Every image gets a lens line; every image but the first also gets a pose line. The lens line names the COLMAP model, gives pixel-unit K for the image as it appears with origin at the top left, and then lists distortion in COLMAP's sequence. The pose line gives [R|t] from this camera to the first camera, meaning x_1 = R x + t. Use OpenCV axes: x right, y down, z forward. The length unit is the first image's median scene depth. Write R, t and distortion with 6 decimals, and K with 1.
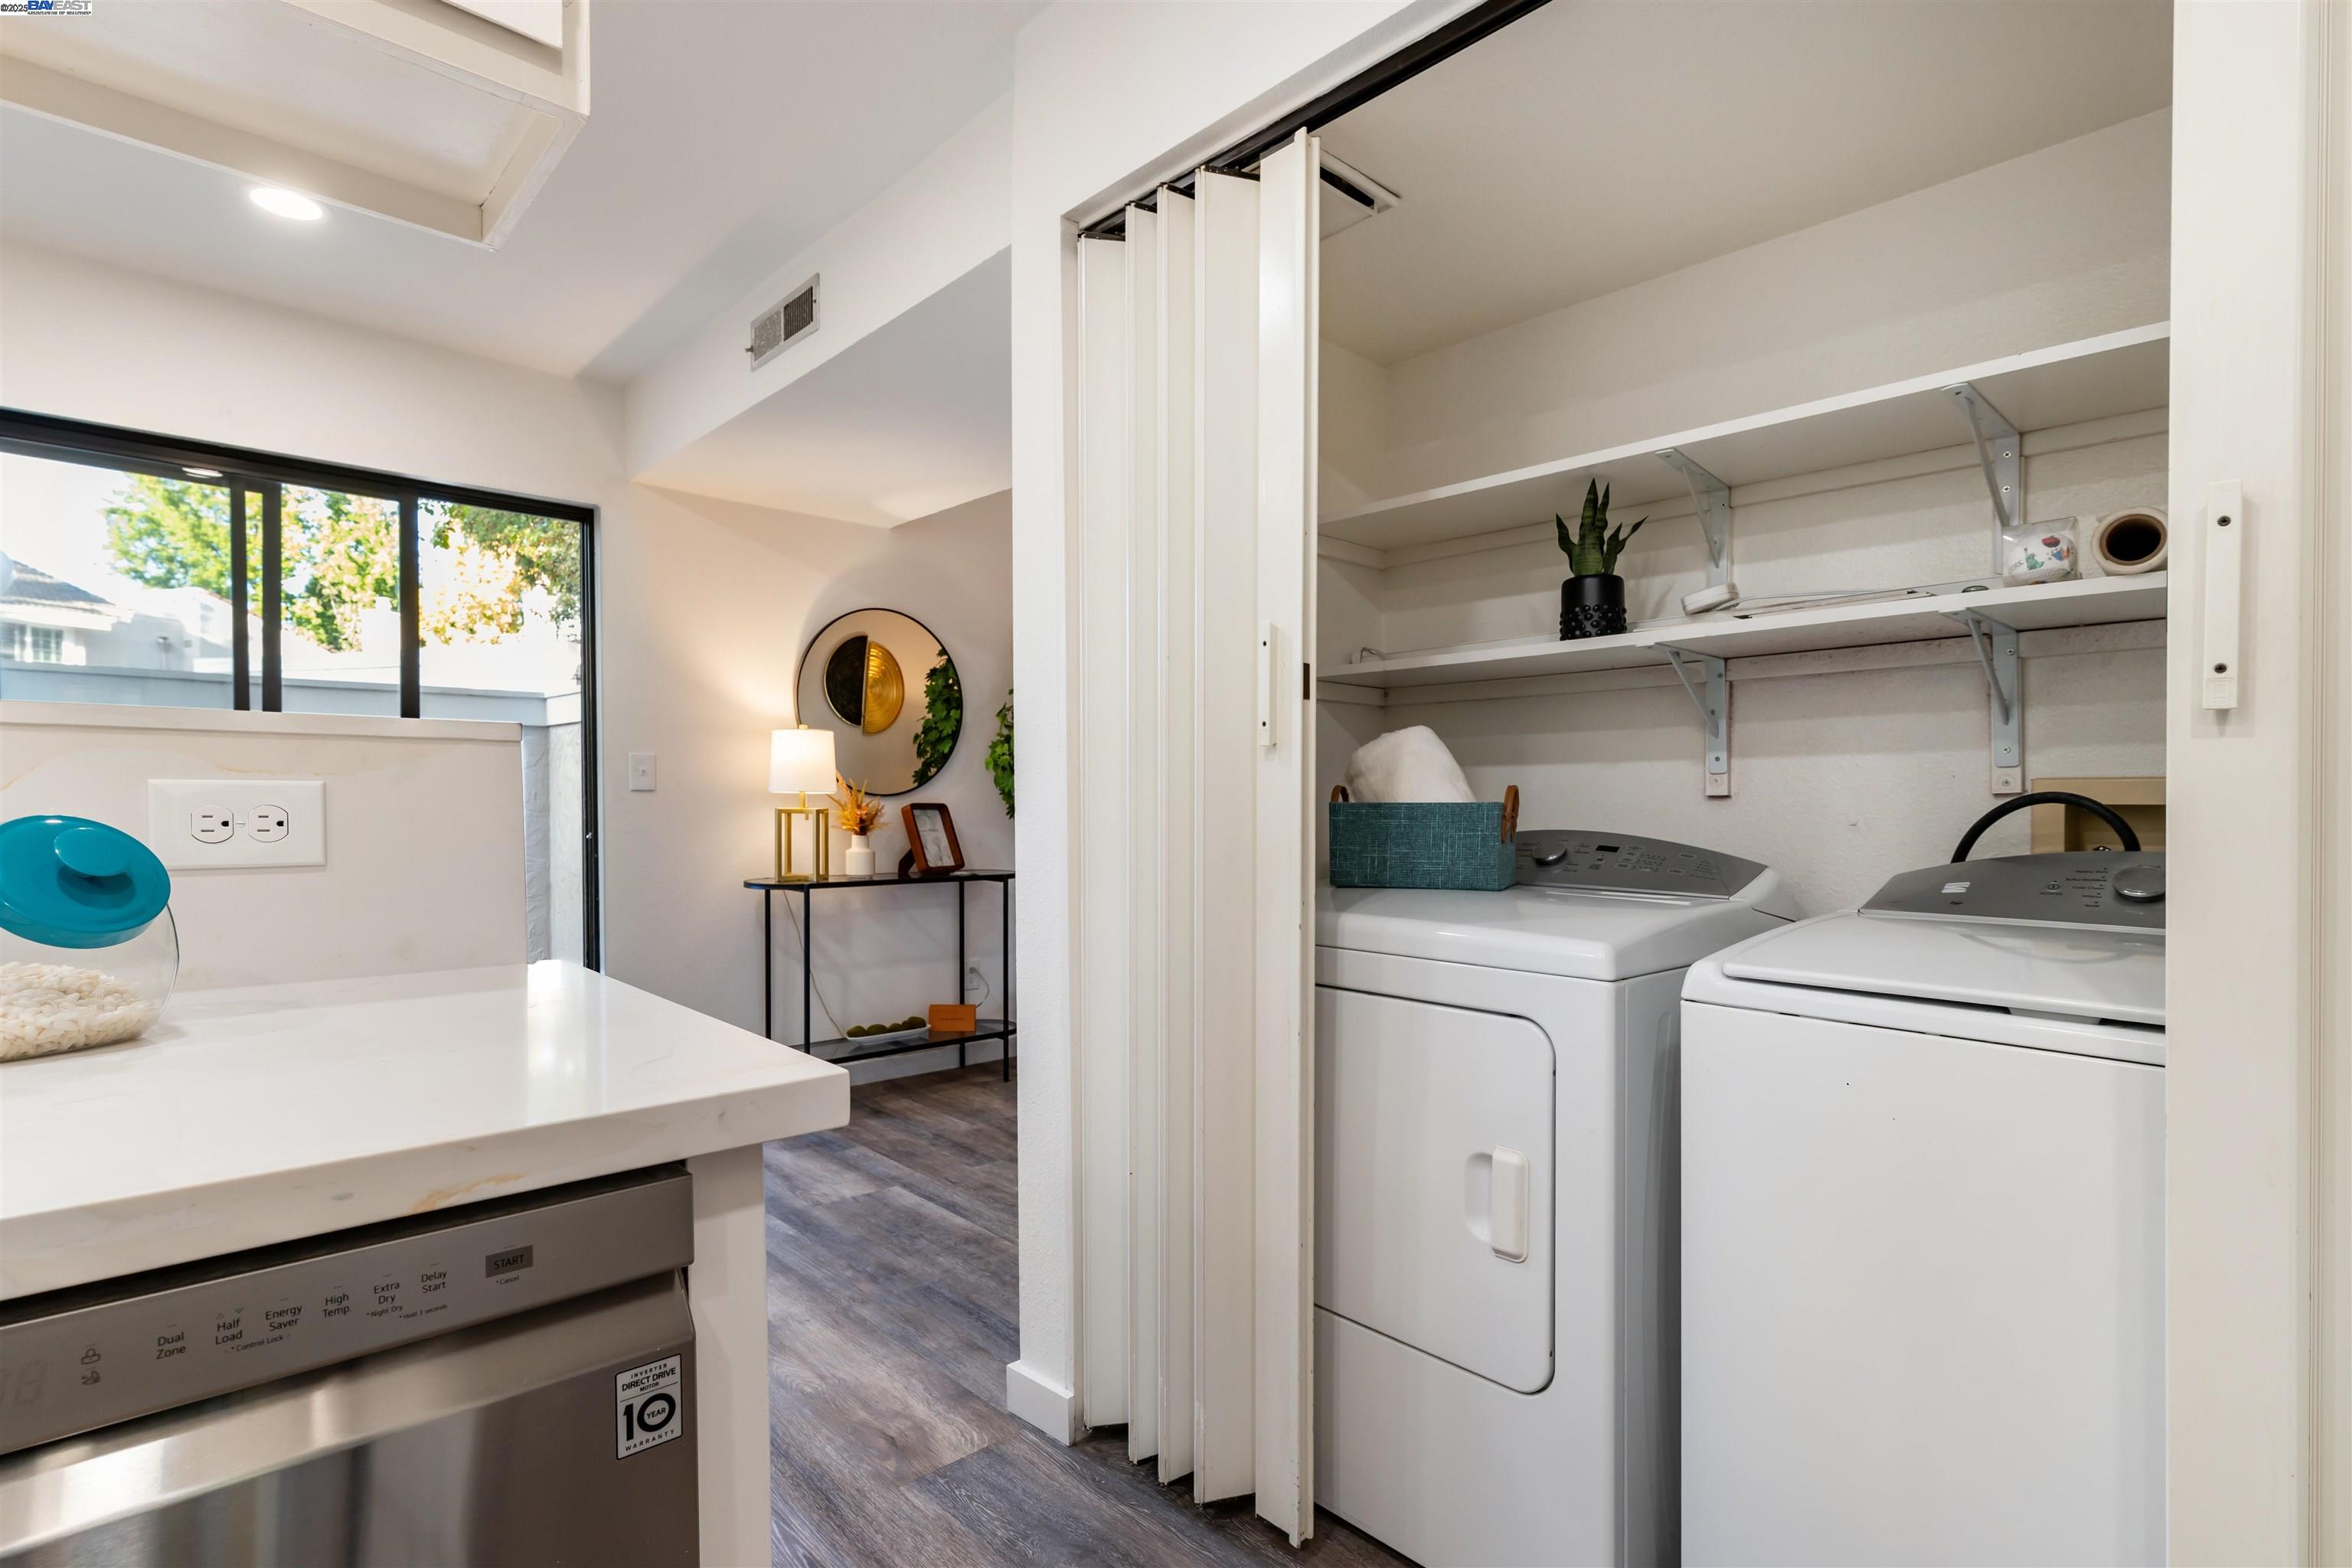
lens RADIAL K [[1127.8, 0, 1171.5], [0, 1127.8, 805.5], [0, 0, 1]] dist [0.007207, -0.001070]
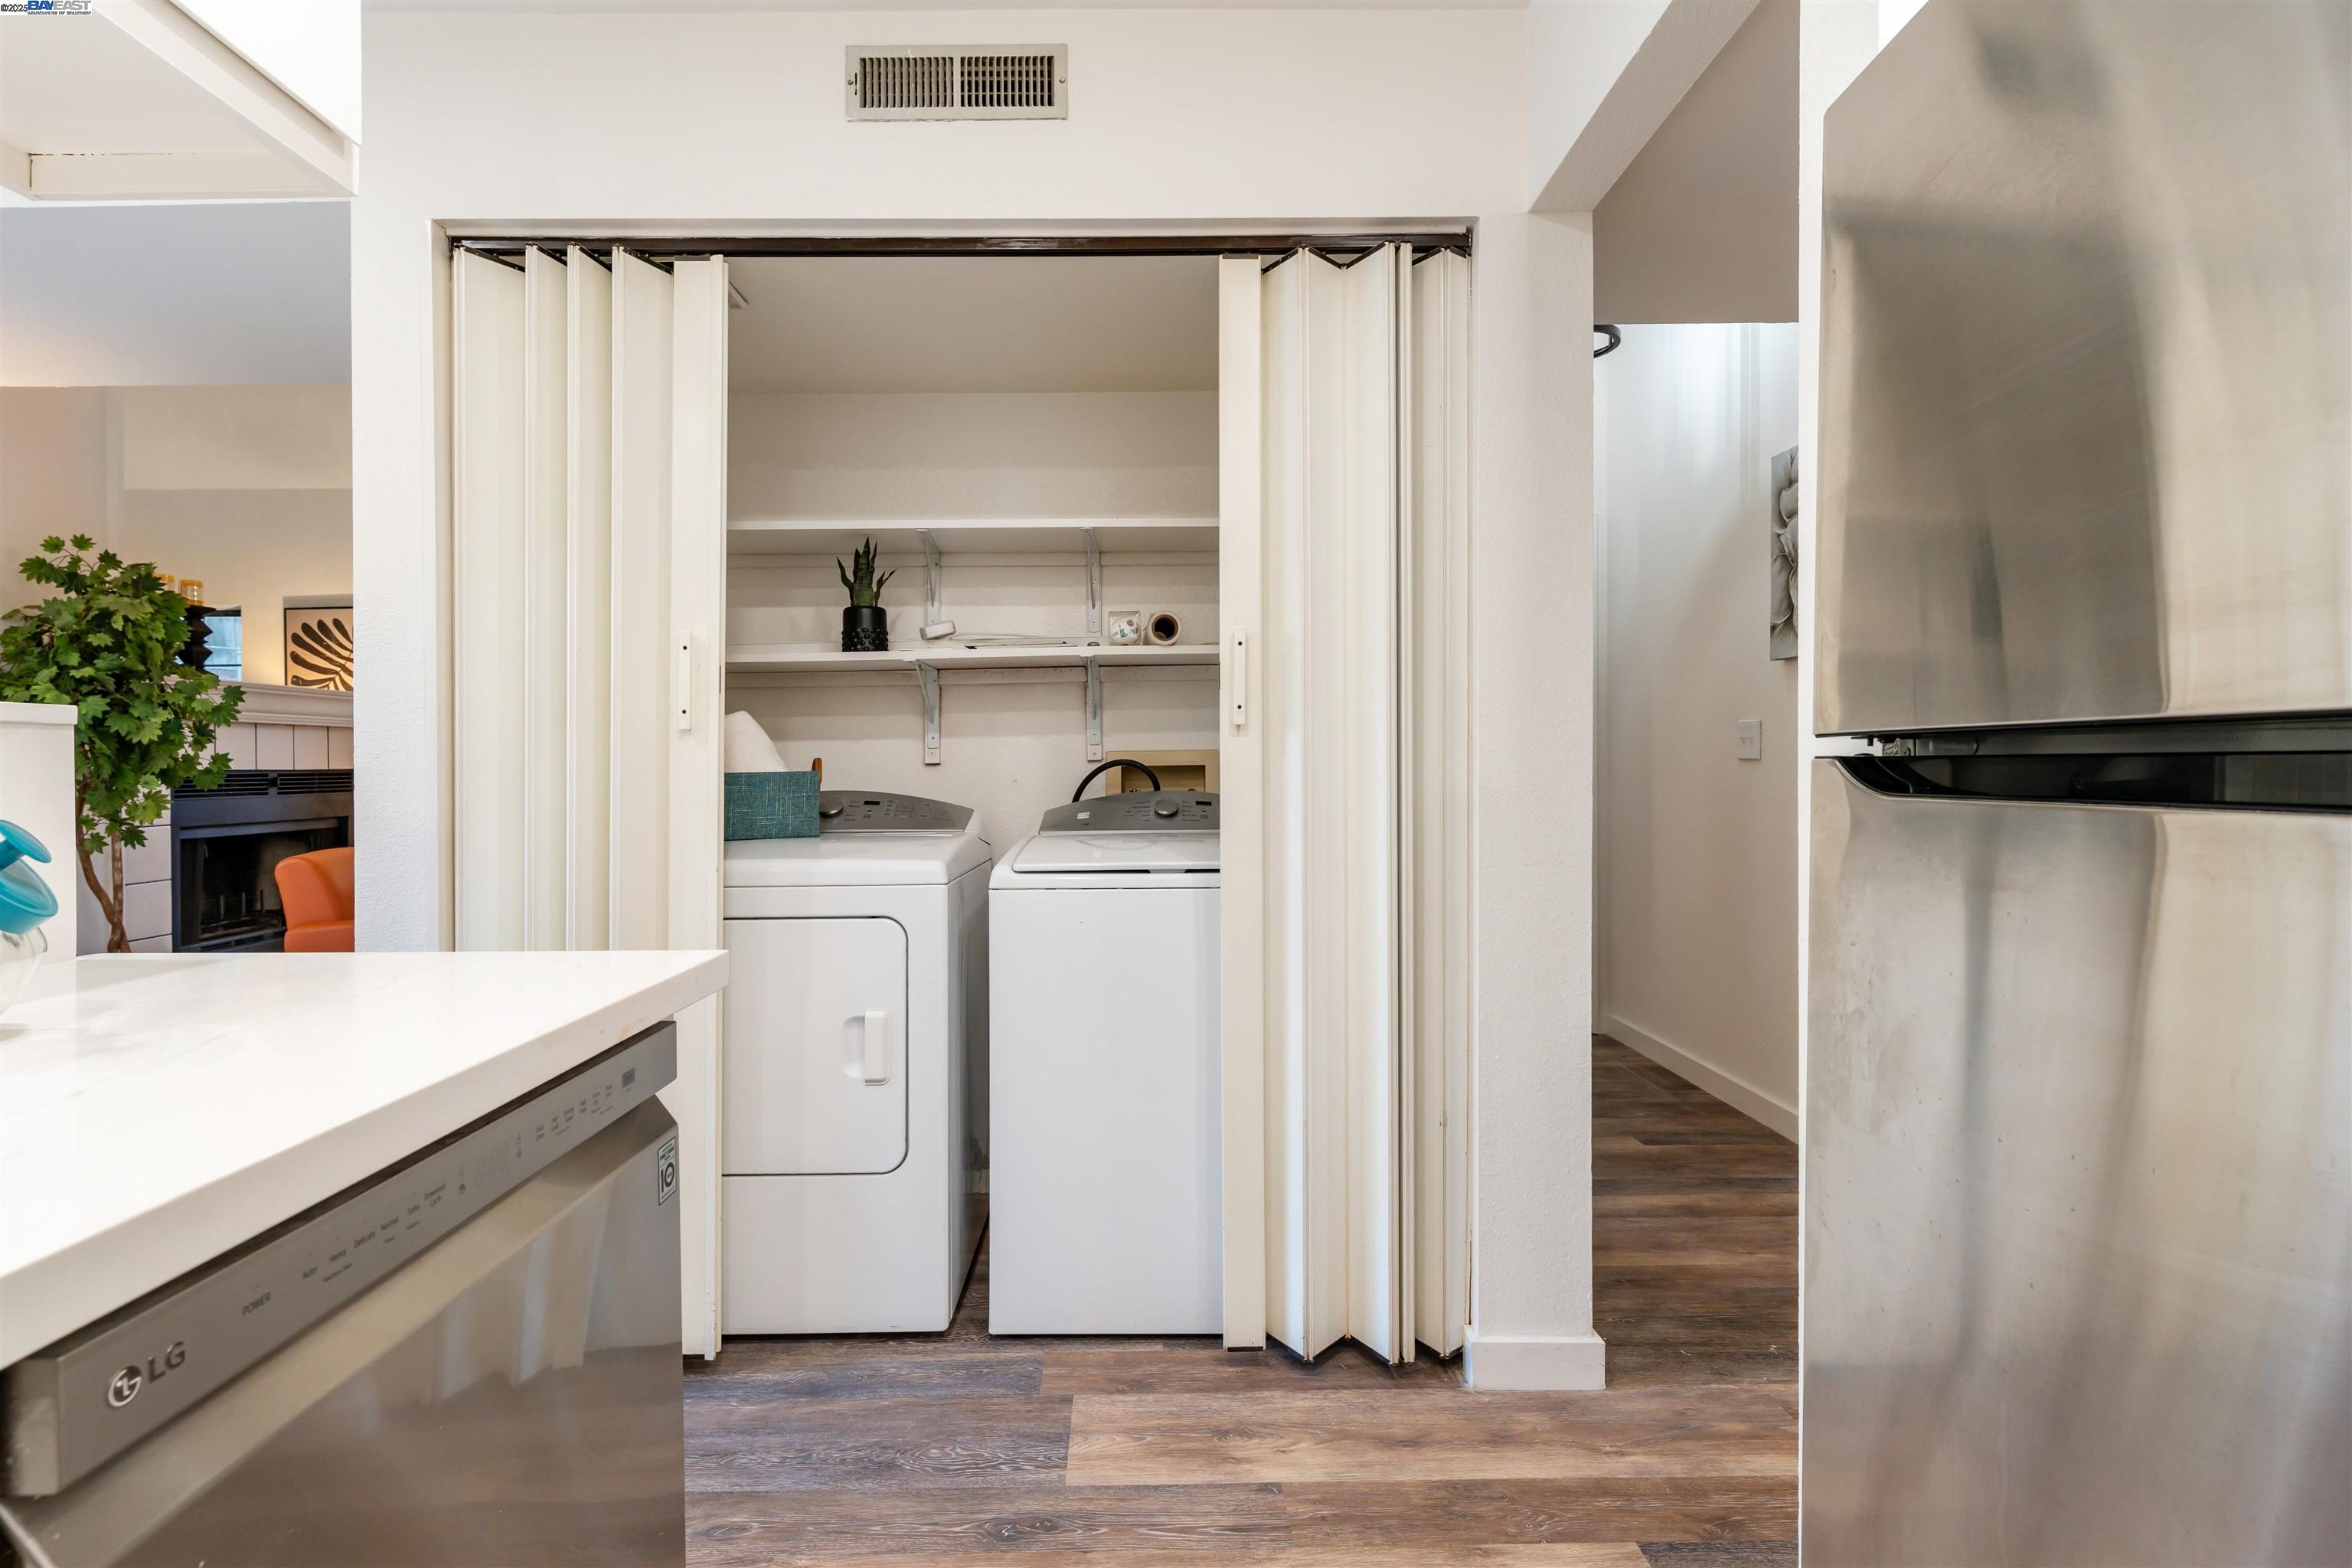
lens RADIAL K [[1128.8, 0, 1150.7], [0, 1128.8, 788.8], [0, 0, 1]] dist [0.002356, 0.000043]
pose [[0.673891, -0.029158, 0.738256, -0.448999], [0.018348, 0.999573, 0.022732, -0.004708], [-0.738603, -0.001773, 0.674138, -0.205822]]
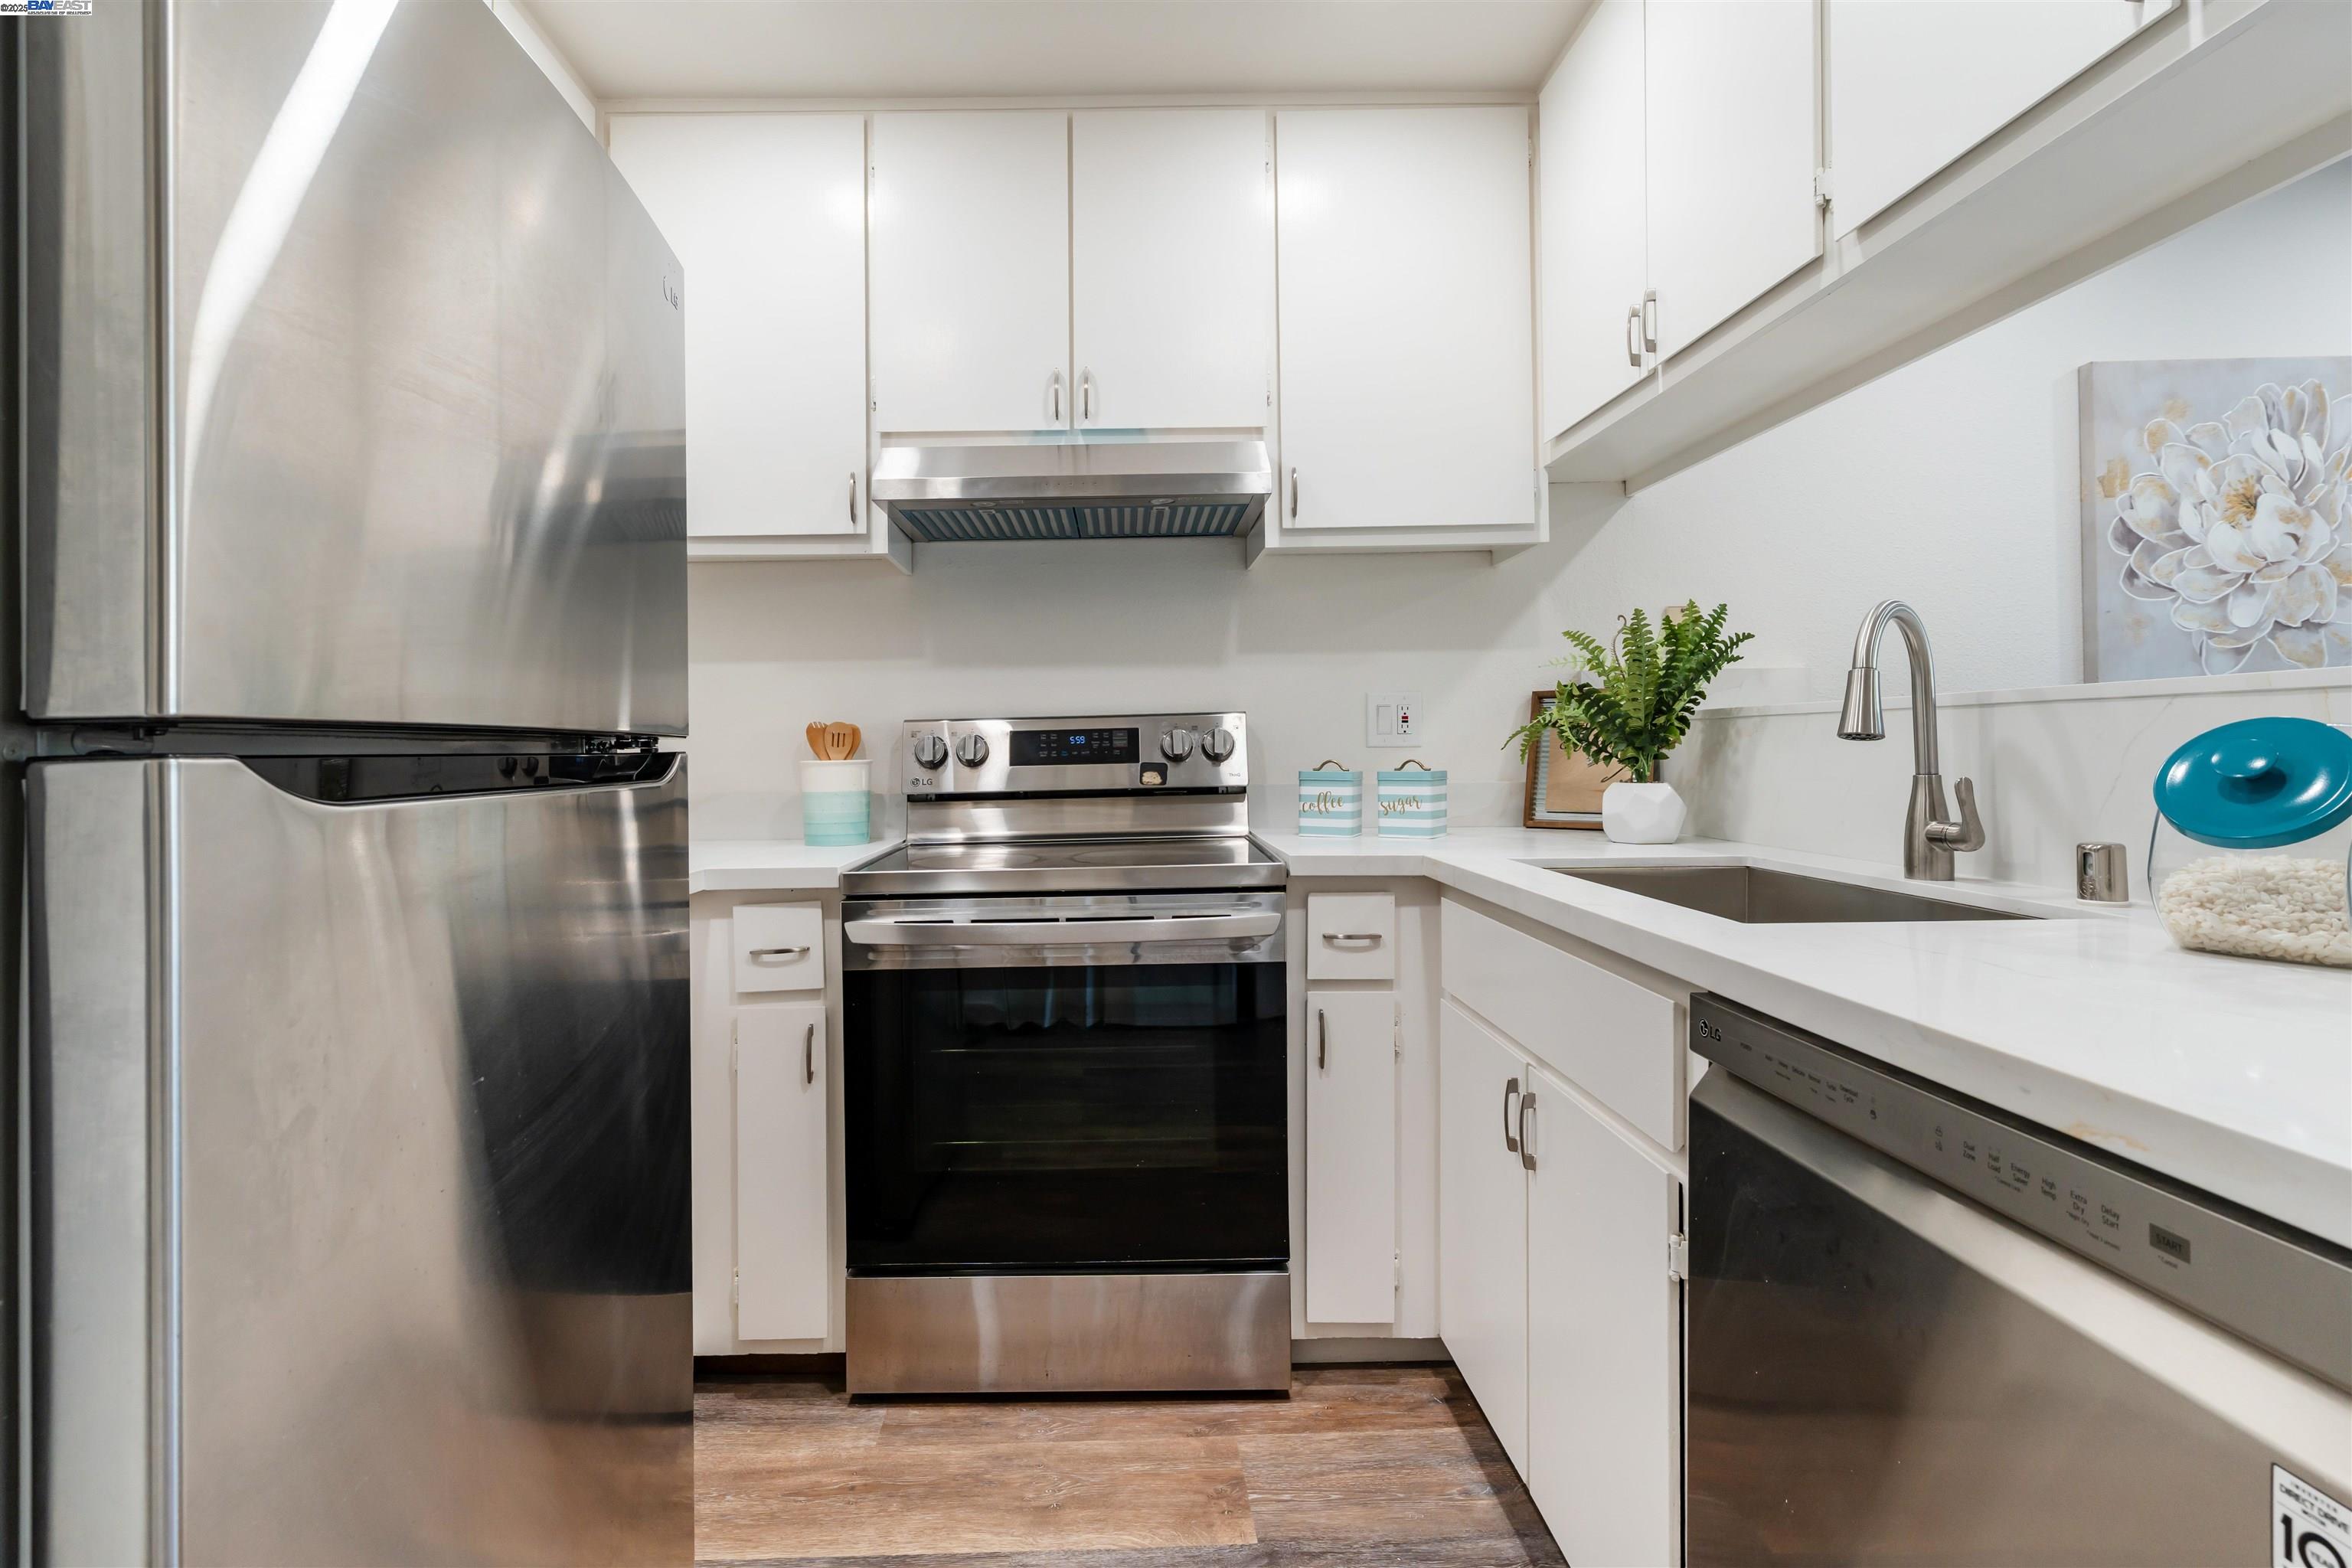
lens RADIAL K [[1137.6, 0, 1121.0], [0, 1137.6, 738.6], [0, 0, 1]] dist [0.002307, 0.000472]
pose [[-0.668974, -0.006242, -0.743259, 0.259611], [0.000530, 0.999960, -0.008874, -0.003944], [0.743285, -0.006331, -0.668944, 0.360800]]
